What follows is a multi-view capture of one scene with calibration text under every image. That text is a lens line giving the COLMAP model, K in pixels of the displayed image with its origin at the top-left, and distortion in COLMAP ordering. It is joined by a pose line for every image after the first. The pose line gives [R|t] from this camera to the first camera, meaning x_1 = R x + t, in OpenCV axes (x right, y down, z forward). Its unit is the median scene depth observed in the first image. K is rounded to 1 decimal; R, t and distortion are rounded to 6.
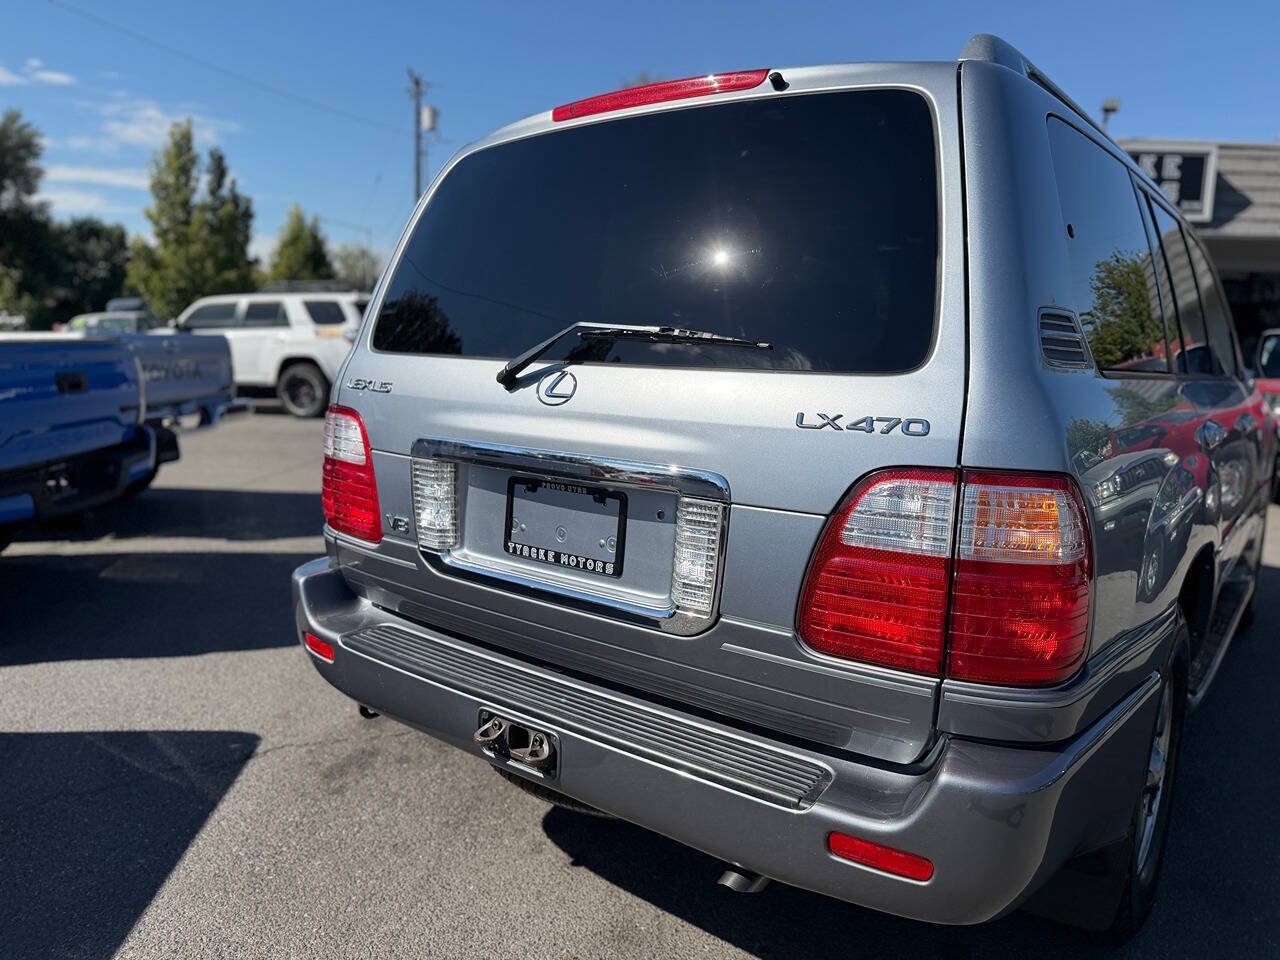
lens RADIAL K [[924.2, 0, 640.0], [0, 924.2, 480.0], [0, 0, 1]] dist [0.018441, -0.015706]
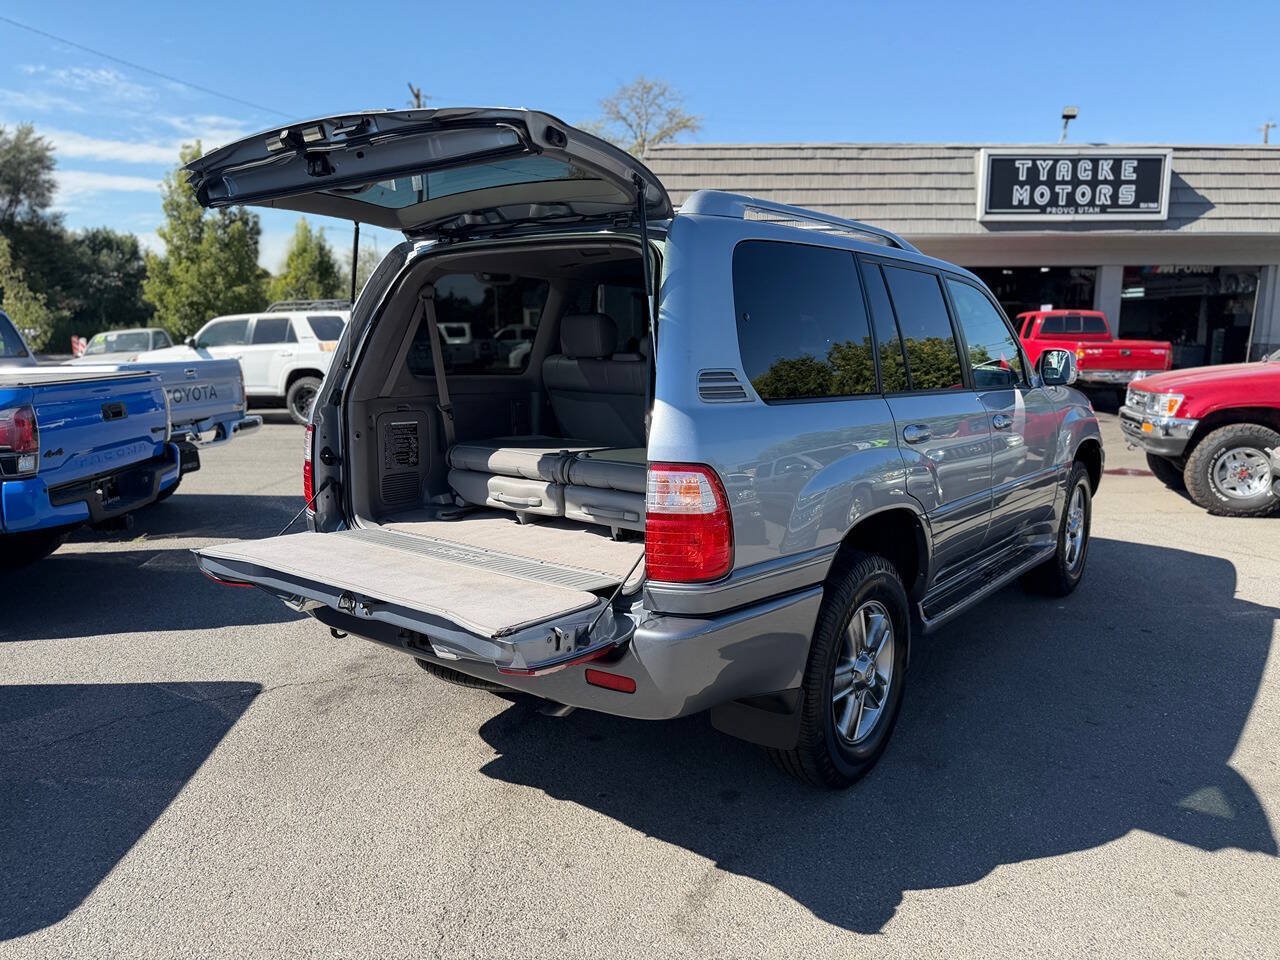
lens RADIAL K [[924.6, 0, 644.4], [0, 924.6, 479.5], [0, 0, 1]] dist [0.032905, -0.037140]
pose [[0.999762, -0.019118, -0.010520, 0.068108], [0.019159, 0.999809, 0.003857, -0.002718], [0.010445, -0.004058, 0.999937, -0.148852]]
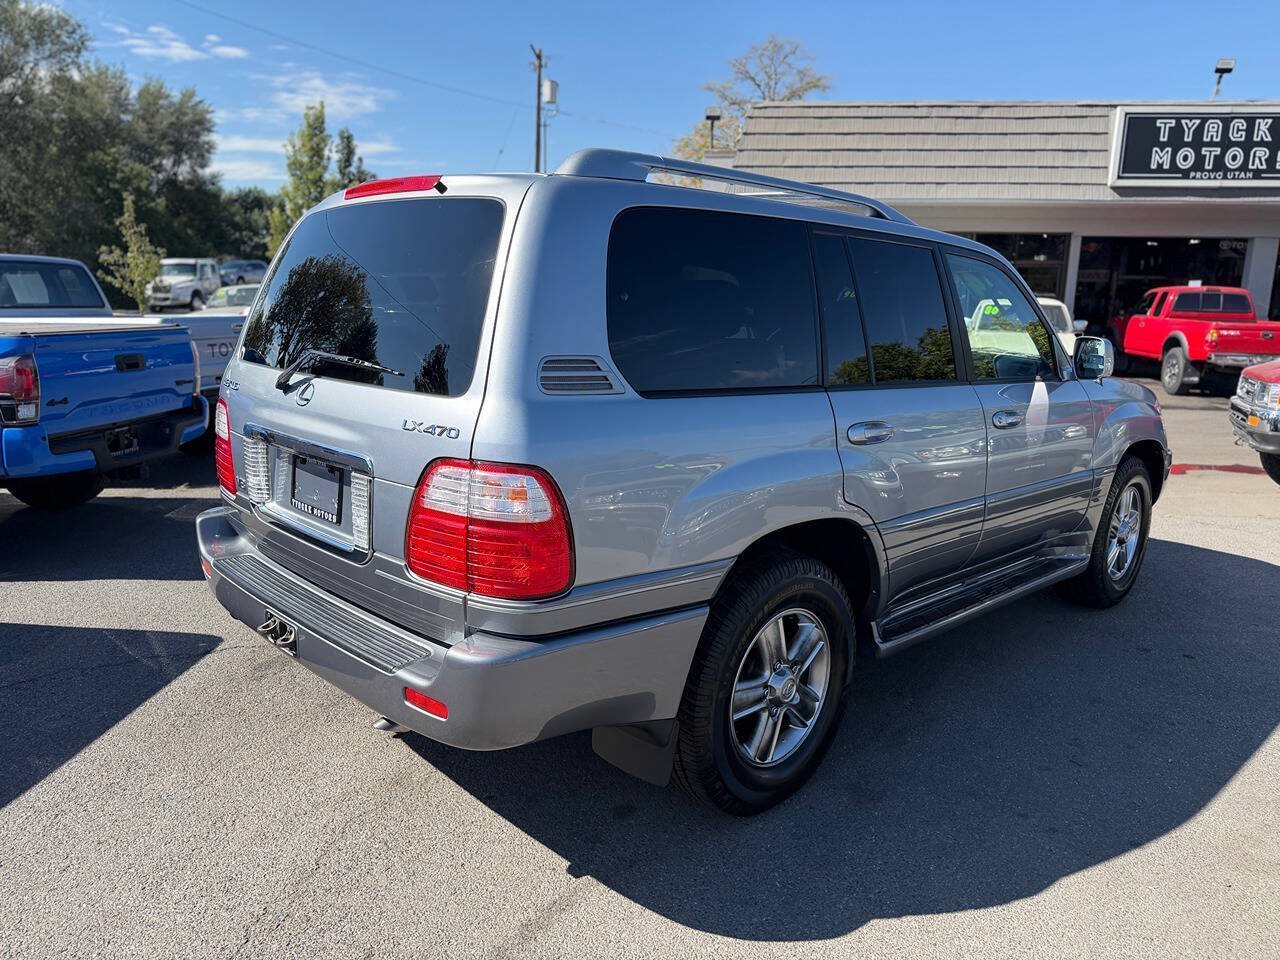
lens RADIAL K [[924.2, 0, 640.0], [0, 924.2, 480.0], [0, 0, 1]] dist [0.018441, -0.015706]
pose [[0.989001, 0.032370, -0.144325, 0.162649], [-0.026716, 0.998804, 0.040948, -0.009578], [0.145478, -0.036642, 0.988683, -0.096971]]
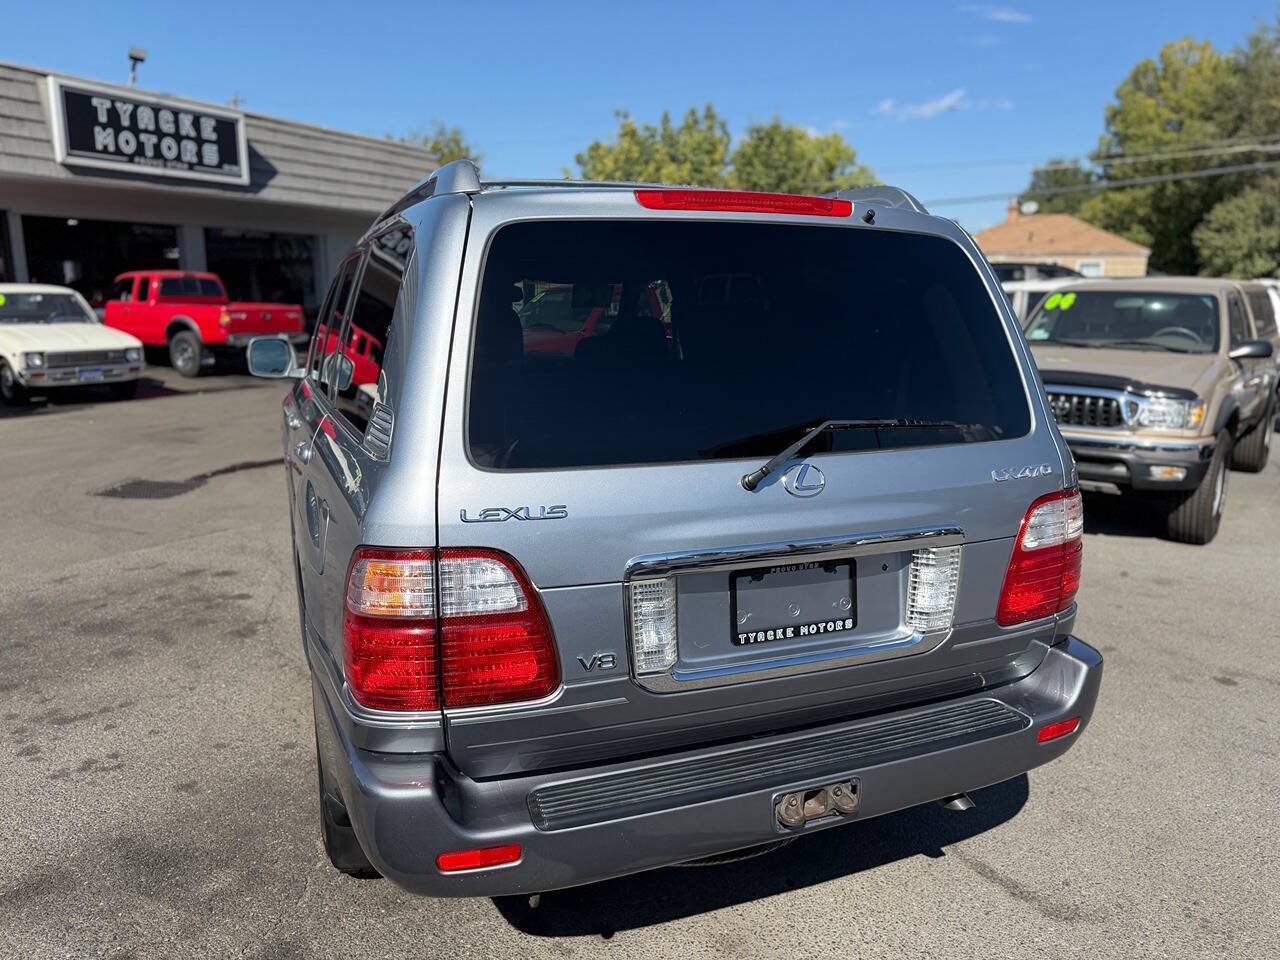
lens RADIAL K [[924.2, 0, 640.0], [0, 924.2, 480.0], [0, 0, 1]] dist [0.018441, -0.015706]
pose [[0.519931, -0.185204, 0.833889, -0.268922], [0.134237, 0.981799, 0.134357, -0.066734], [-0.843595, 0.042083, 0.535329, 0.141006]]
